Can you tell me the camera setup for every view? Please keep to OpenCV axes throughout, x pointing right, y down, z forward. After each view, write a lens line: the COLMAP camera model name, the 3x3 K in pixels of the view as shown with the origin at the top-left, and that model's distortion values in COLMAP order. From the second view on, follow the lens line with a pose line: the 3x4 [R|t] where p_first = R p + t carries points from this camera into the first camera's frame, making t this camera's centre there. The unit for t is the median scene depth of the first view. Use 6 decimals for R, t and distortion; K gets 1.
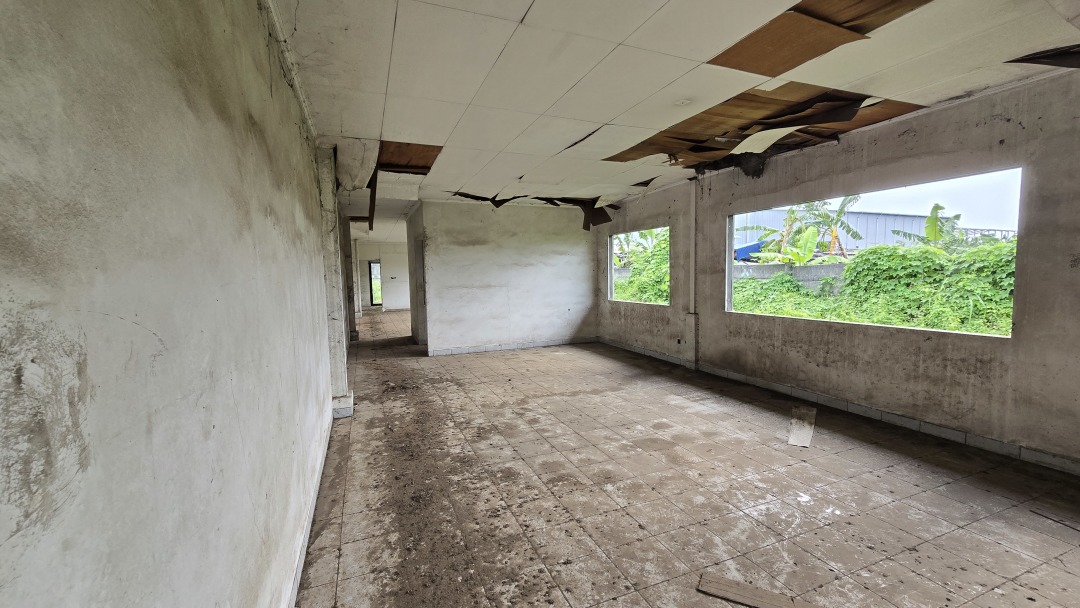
lens RADIAL K [[442.7, 0, 547.0], [0, 442.7, 309.1], [0, 0, 1]] dist [-0.001274, -0.000267]
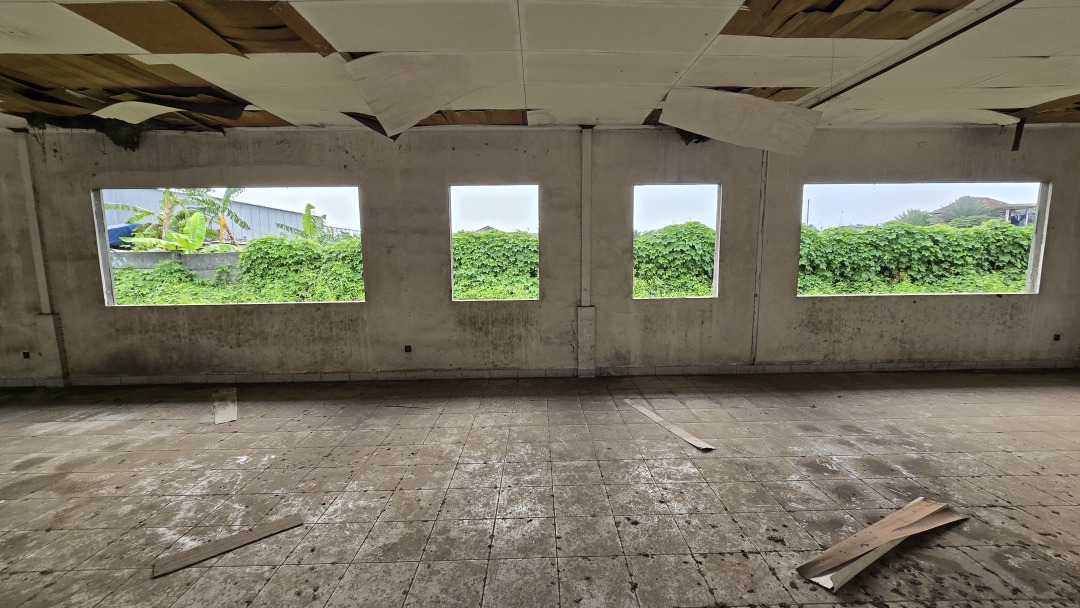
lens RADIAL K [[442.7, 0, 546.5], [0, 442.7, 307.1], [0, 0, 1]] dist [-0.001274, -0.000267]
pose [[0.361436, -0.097676, 0.927267, -0.092203], [0.081491, 0.994001, 0.072942, 0.019872], [-0.928829, 0.049200, 0.367228, -0.092603]]
